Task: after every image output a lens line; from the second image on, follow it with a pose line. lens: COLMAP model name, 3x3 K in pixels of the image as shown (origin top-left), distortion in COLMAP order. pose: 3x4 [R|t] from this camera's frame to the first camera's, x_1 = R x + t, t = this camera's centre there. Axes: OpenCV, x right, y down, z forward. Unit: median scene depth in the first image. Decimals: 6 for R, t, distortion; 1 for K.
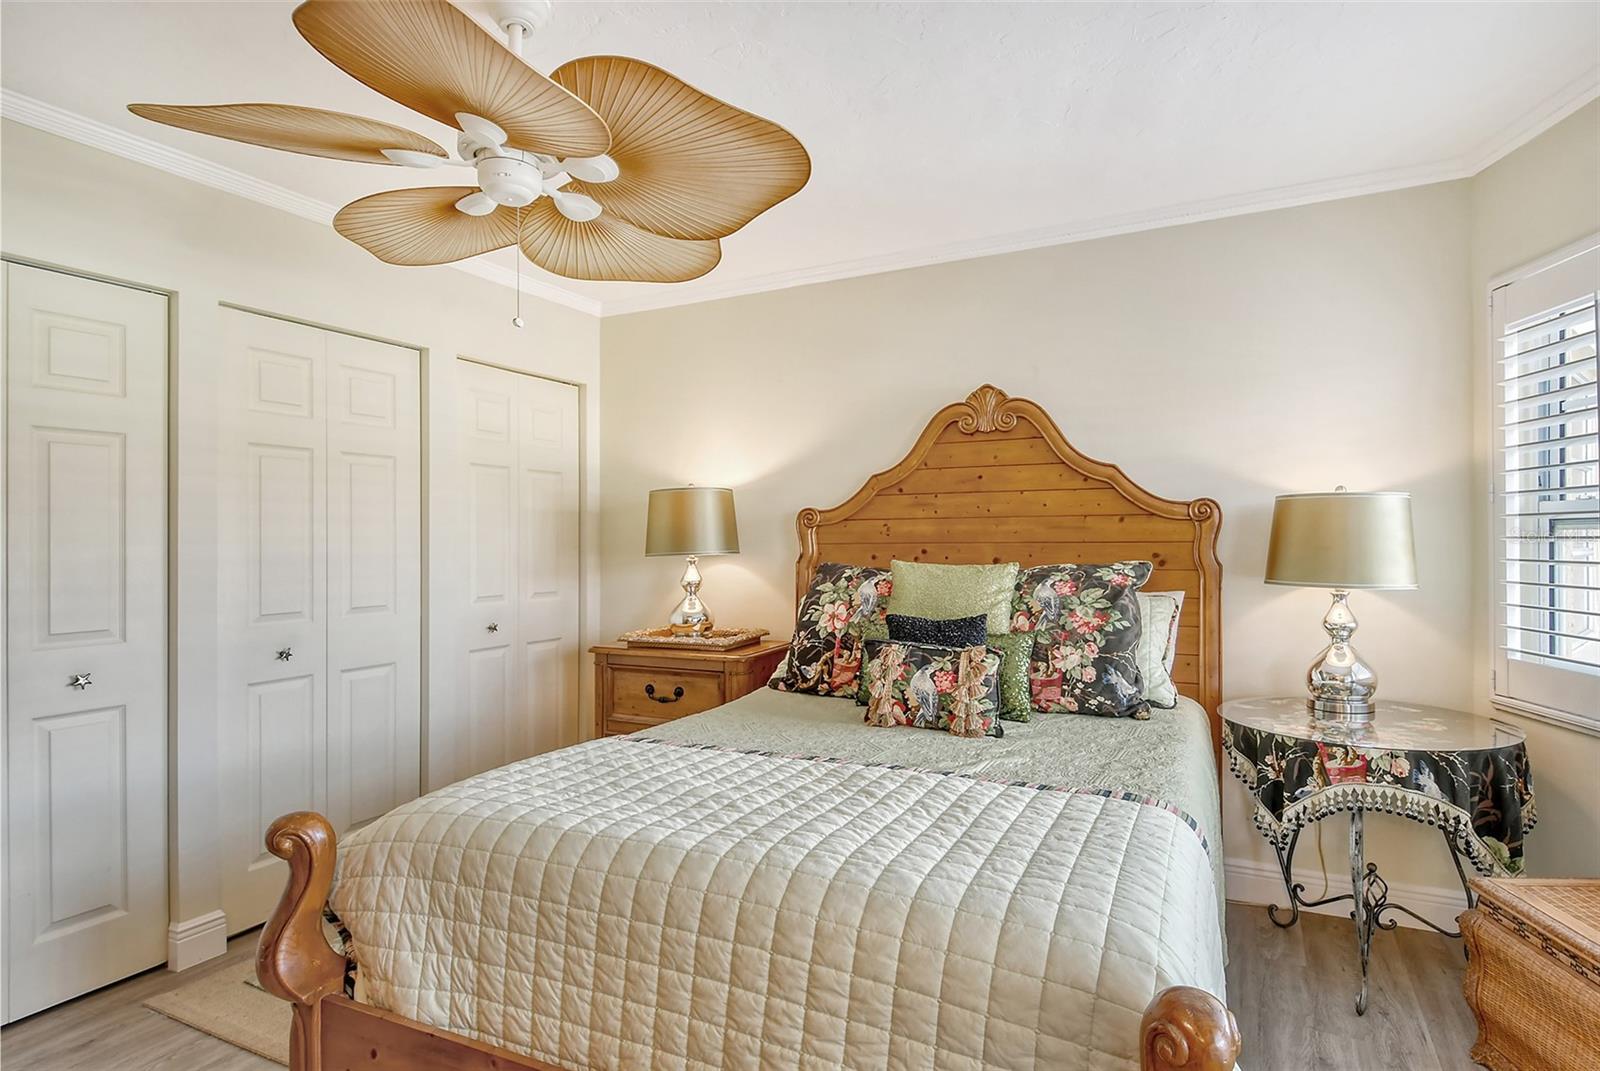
lens RADIAL K [[851.1, 0, 806.9], [0, 851.1, 536.6], [0, 0, 1]] dist [0.024260, -0.030128]
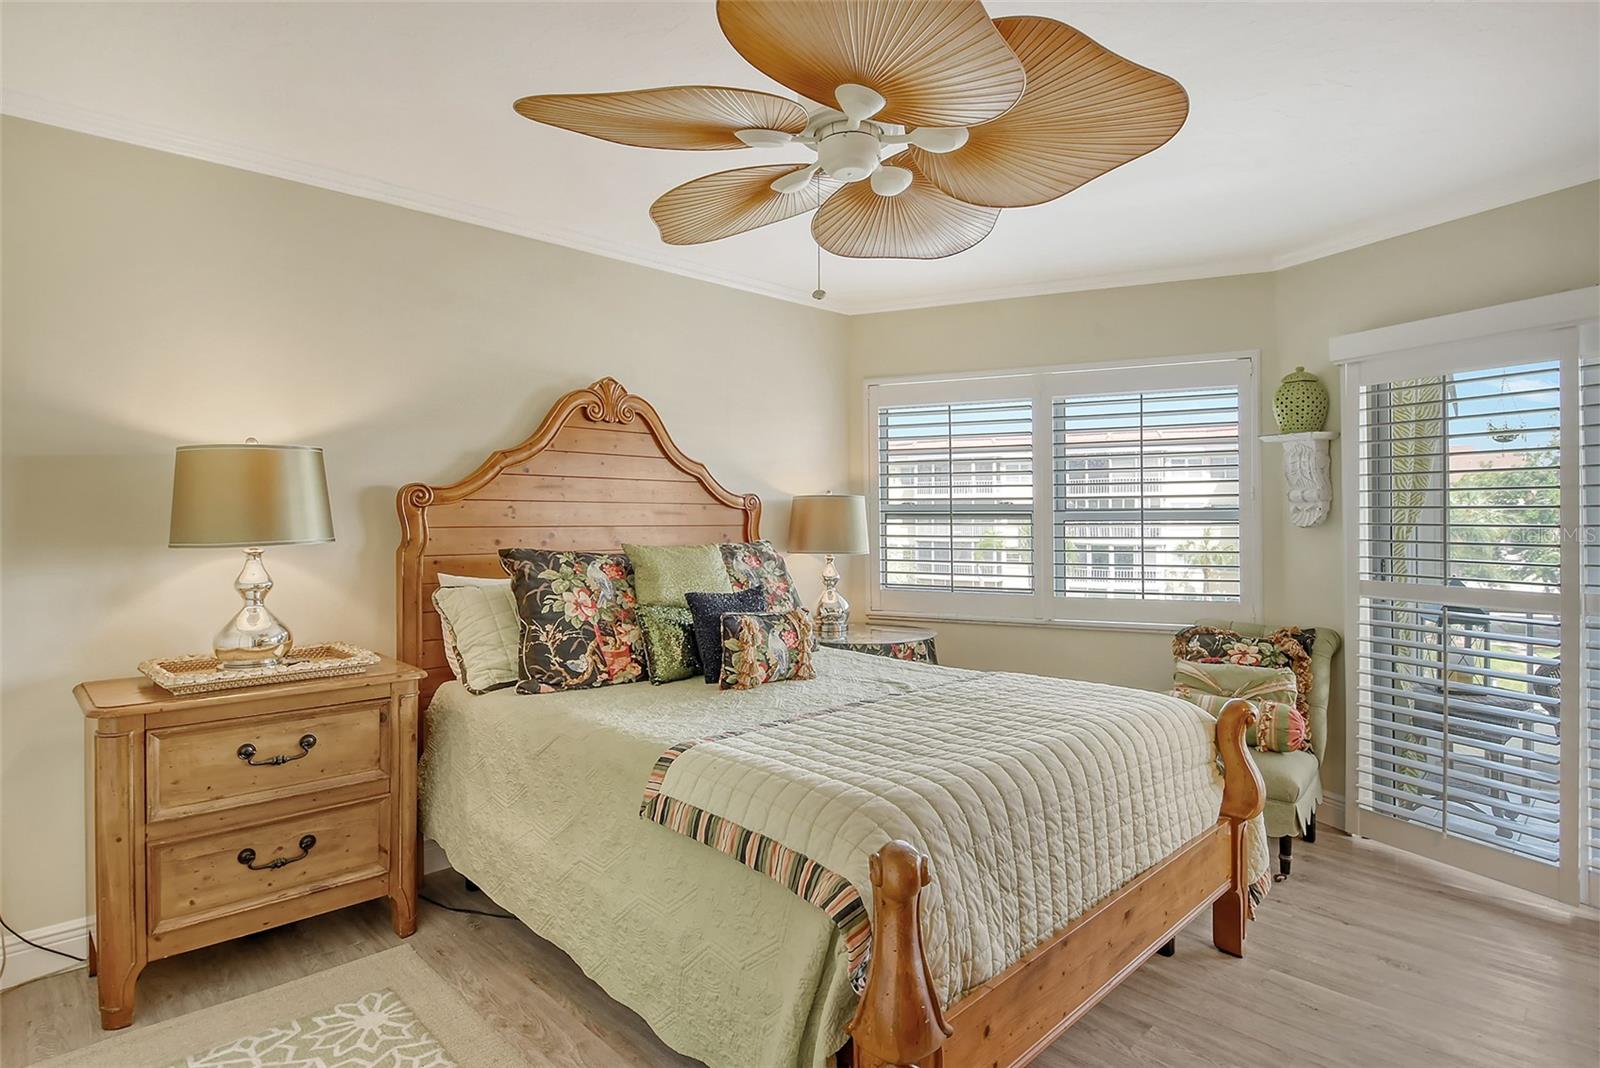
lens RADIAL K [[851.1, 0, 869.6], [0, 851.1, 510.7], [0, 0, 1]] dist [0.024260, -0.030128]
pose [[0.306733, 0.020227, 0.951581, -0.767311], [-0.005634, 0.999795, -0.019436, 0.006928], [-0.951779, 0.000601, 0.306785, 0.406135]]
